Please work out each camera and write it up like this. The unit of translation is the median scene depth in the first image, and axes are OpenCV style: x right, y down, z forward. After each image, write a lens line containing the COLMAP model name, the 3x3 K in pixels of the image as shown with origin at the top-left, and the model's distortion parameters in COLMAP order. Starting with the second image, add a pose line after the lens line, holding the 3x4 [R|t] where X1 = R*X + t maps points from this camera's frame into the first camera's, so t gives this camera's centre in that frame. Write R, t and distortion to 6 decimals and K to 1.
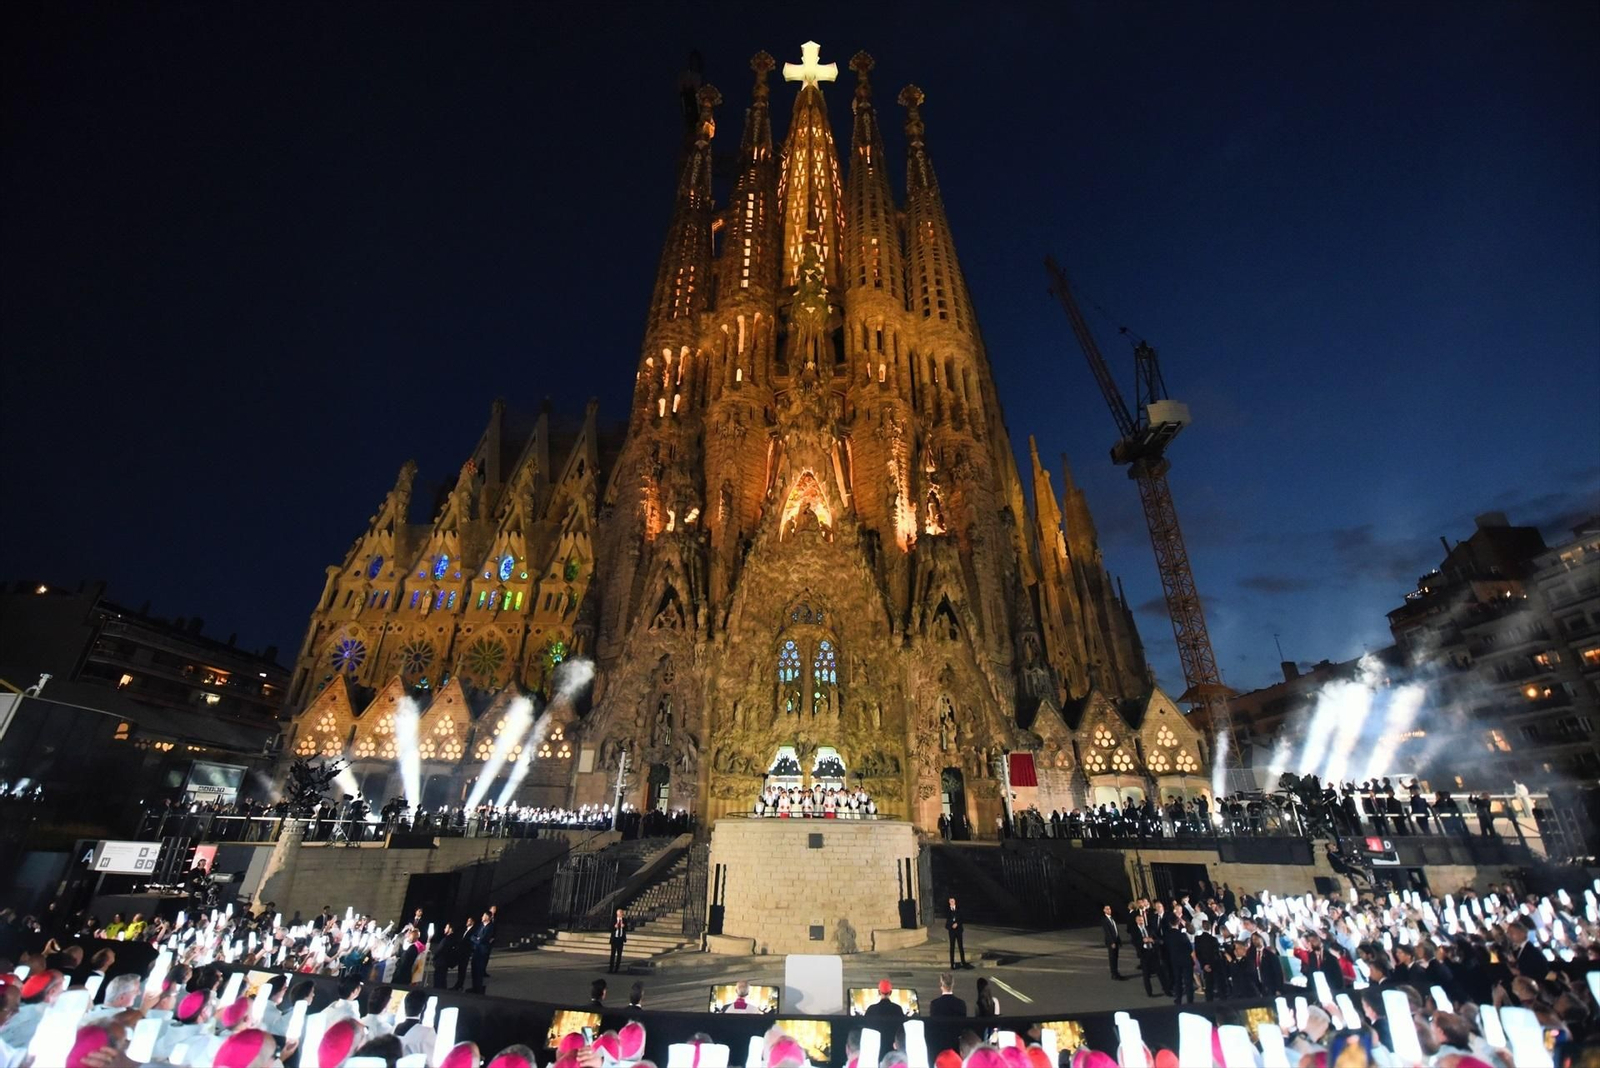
lens RADIAL K [[659.3, 0, 794.1], [0, 659.3, 524.8], [0, 0, 1]] dist [-0.001225, -0.000042]
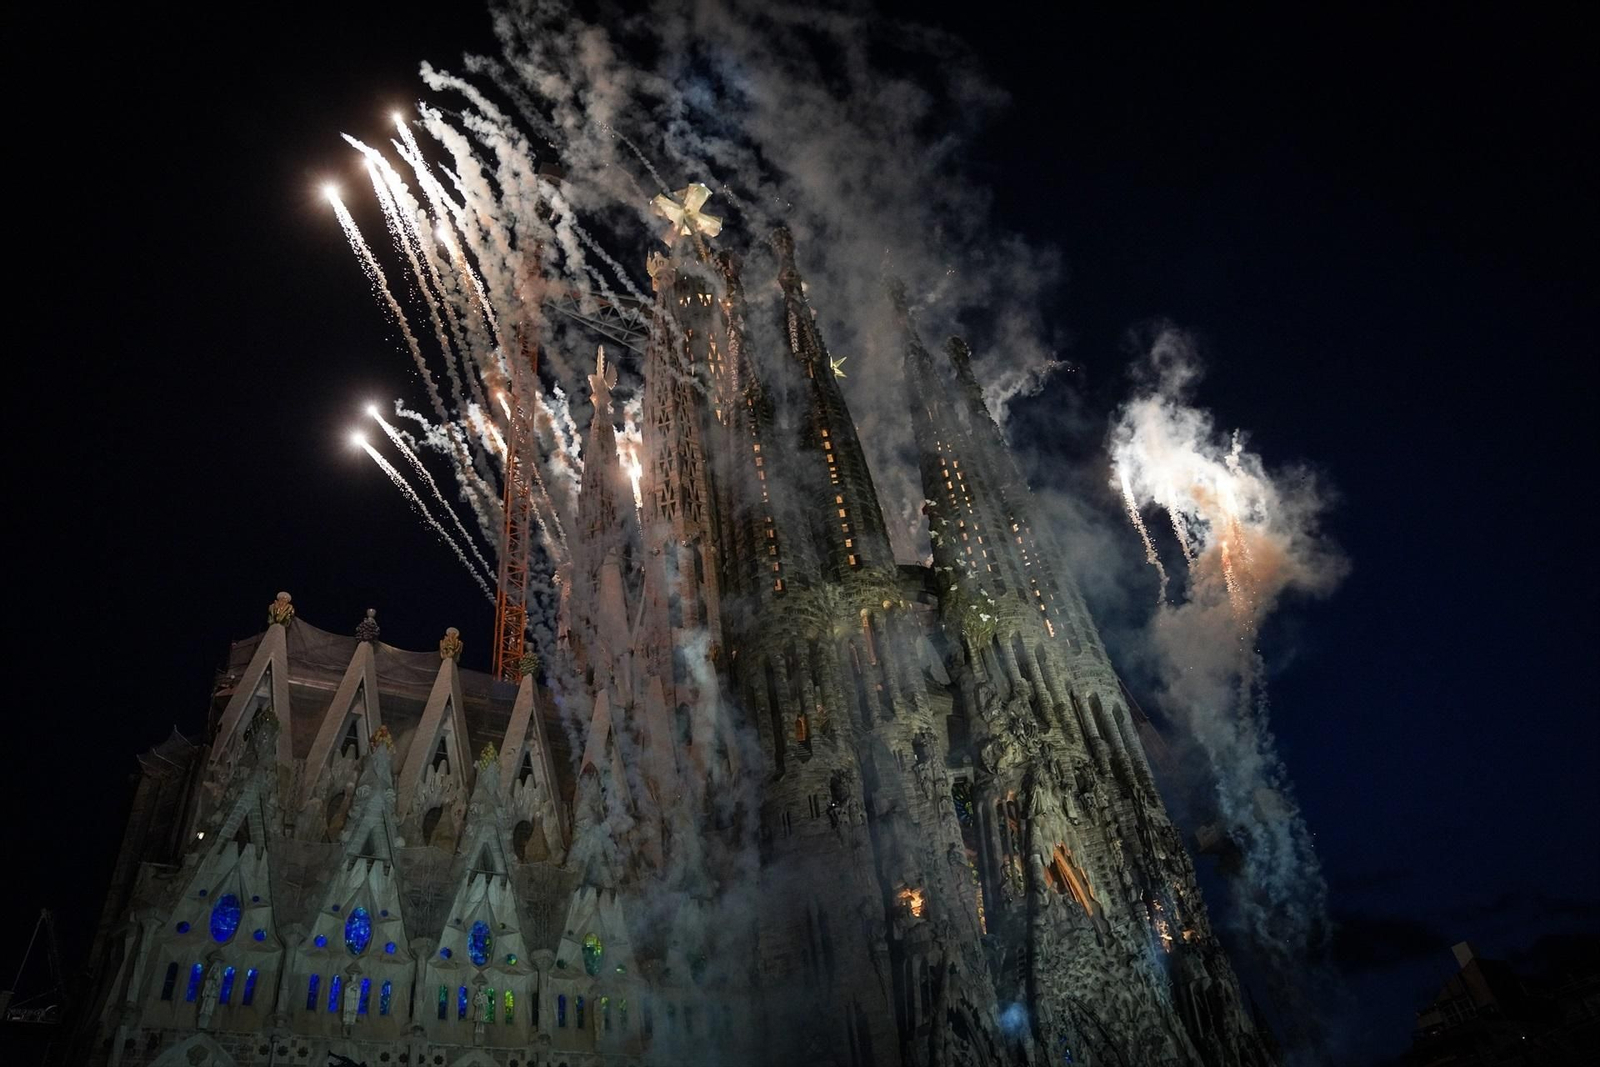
lens RADIAL K [[1147.2, 0, 763.7], [0, 1147.2, 512.1], [0, 0, 1]] dist [-0.133688, 0.122757]
pose [[0.861229, 0.239998, 0.447979, -0.776024], [-0.096643, 0.942727, -0.319259, 0.002215], [-0.498943, 0.231661, 0.835098, 0.004552]]
